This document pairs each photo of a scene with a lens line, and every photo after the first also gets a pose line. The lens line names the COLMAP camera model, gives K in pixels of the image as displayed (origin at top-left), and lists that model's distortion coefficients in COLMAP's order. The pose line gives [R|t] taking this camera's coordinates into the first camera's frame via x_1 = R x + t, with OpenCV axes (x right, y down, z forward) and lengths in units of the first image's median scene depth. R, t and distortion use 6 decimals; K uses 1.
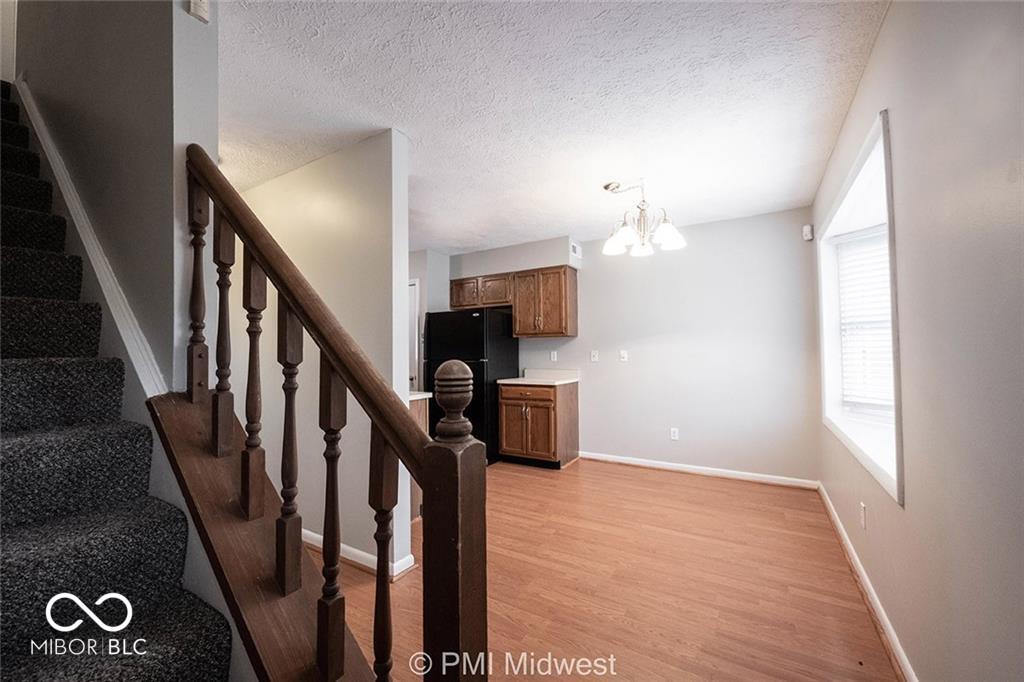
lens RADIAL K [[403.9, 0, 512.3], [0, 403.9, 343.7], [0, 0, 1]] dist [0.000669, -0.000031]
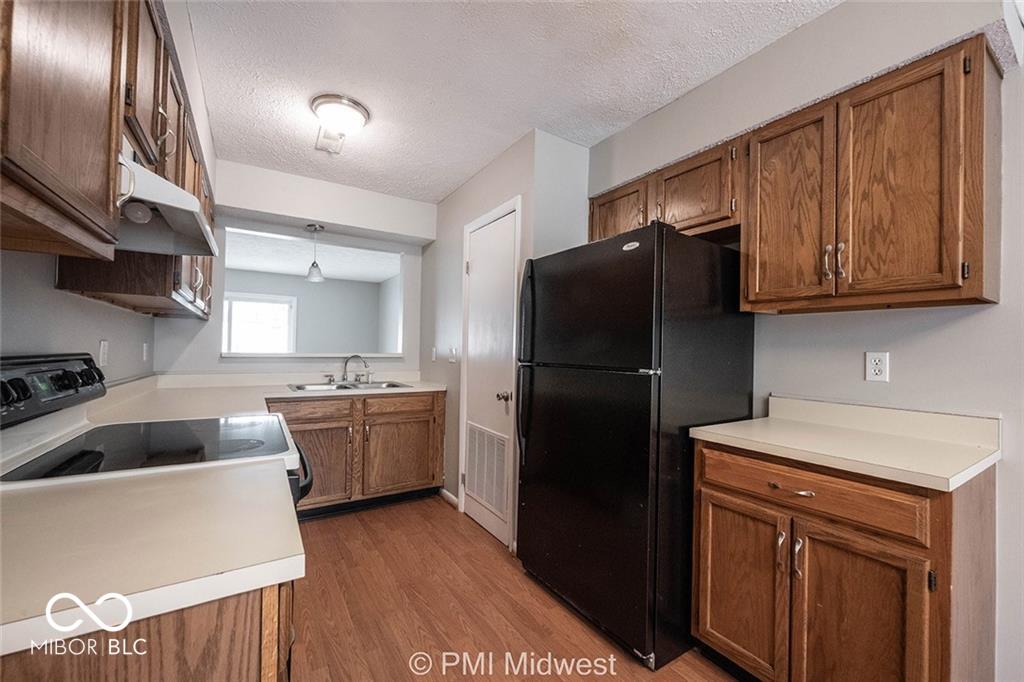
lens RADIAL K [[403.9, 0, 510.1], [0, 403.9, 344.2], [0, 0, 1]] dist [0.000669, -0.000031]
pose [[0.894565, 0.024121, -0.446287, -0.021927], [-0.018081, 0.999678, 0.017788, 0.012477], [0.446573, -0.007843, 0.894713, 0.602976]]
